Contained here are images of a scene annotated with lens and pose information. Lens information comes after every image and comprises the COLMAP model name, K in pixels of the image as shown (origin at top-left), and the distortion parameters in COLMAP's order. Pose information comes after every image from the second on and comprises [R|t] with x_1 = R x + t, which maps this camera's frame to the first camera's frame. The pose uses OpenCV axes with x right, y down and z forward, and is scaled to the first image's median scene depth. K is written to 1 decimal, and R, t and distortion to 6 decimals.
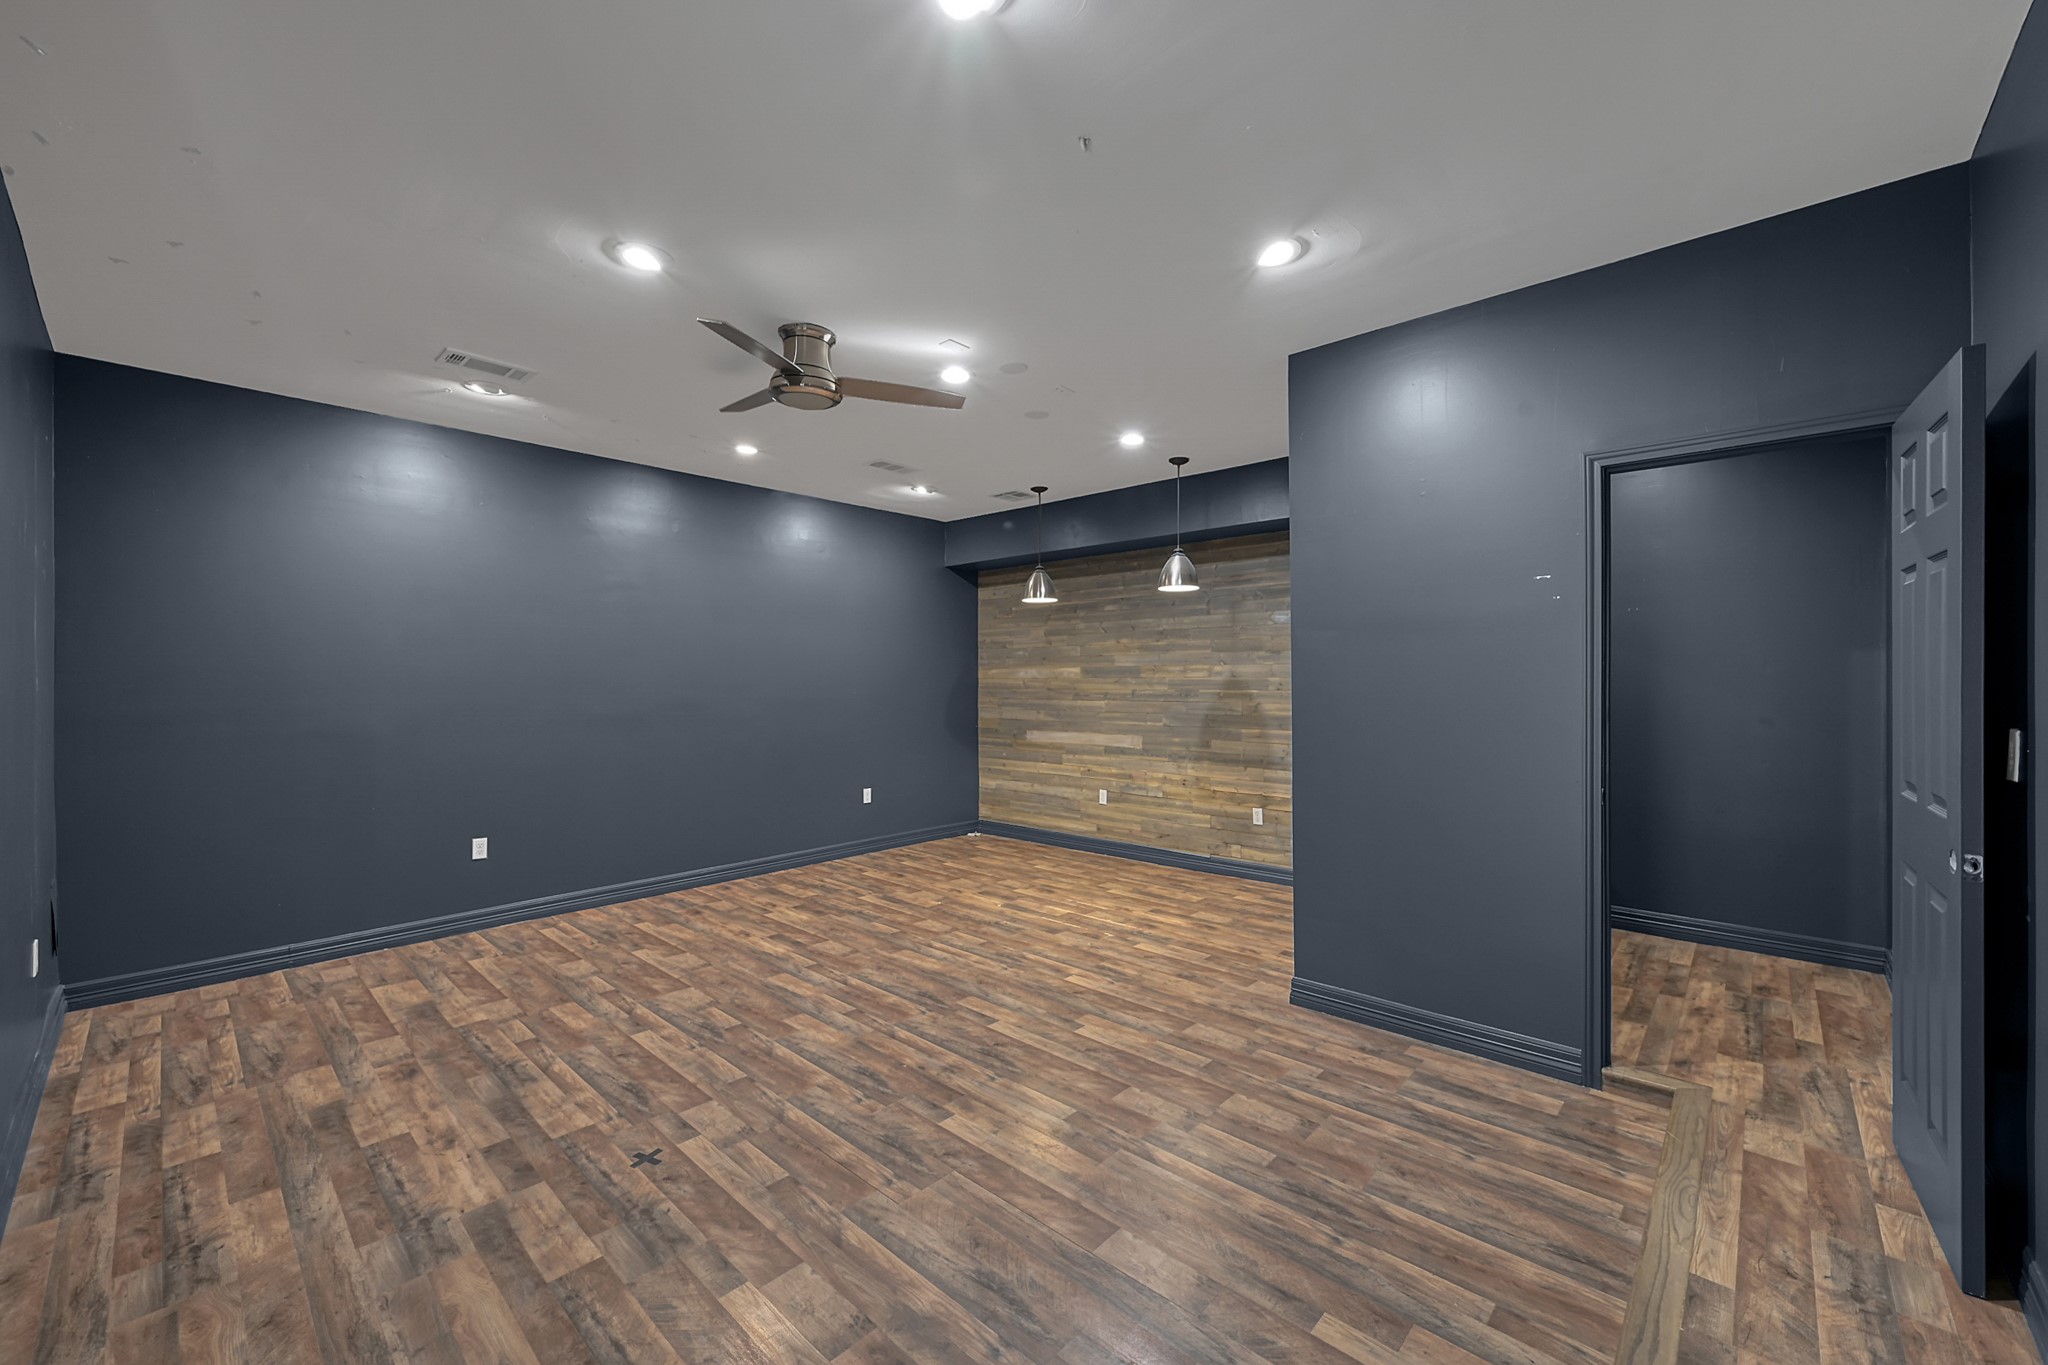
lens RADIAL K [[823.3, 0, 1024.0], [0, 823.3, 682.5], [0, 0, 1]] dist [-0.002624, 0.000597]
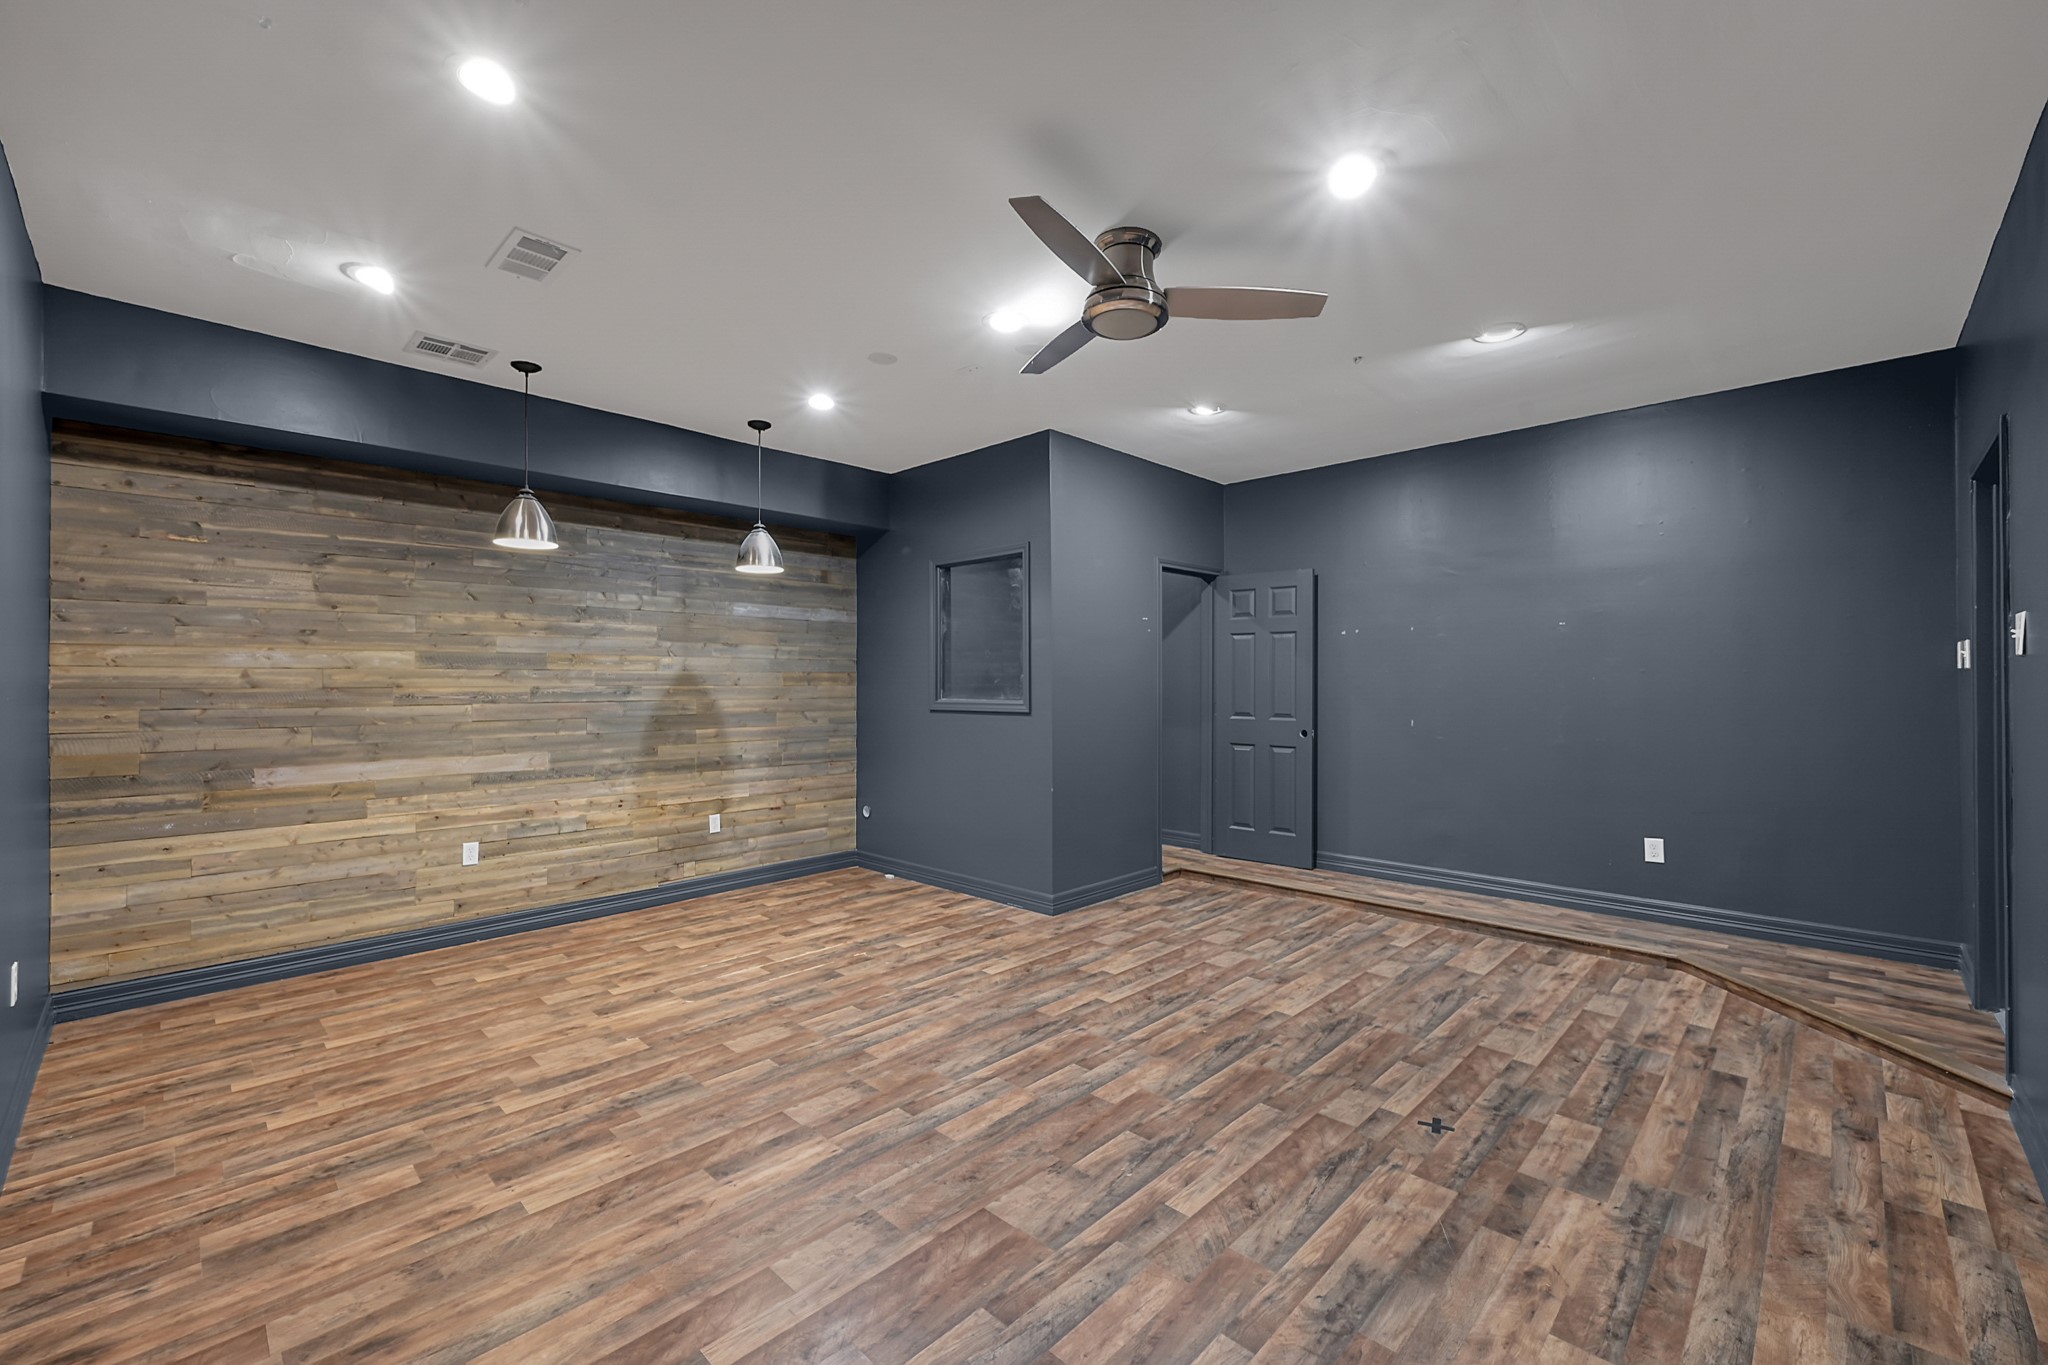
lens RADIAL K [[850.6, 0, 1024.0], [0, 850.6, 682.5], [0, 0, 1]] dist [0.001106, 0.000615]
pose [[0.006911, 0.002464, 0.999973, -0.812915], [0.005038, 0.999984, -0.002499, 0.012327], [-0.999963, 0.005055, 0.006899, 0.800253]]
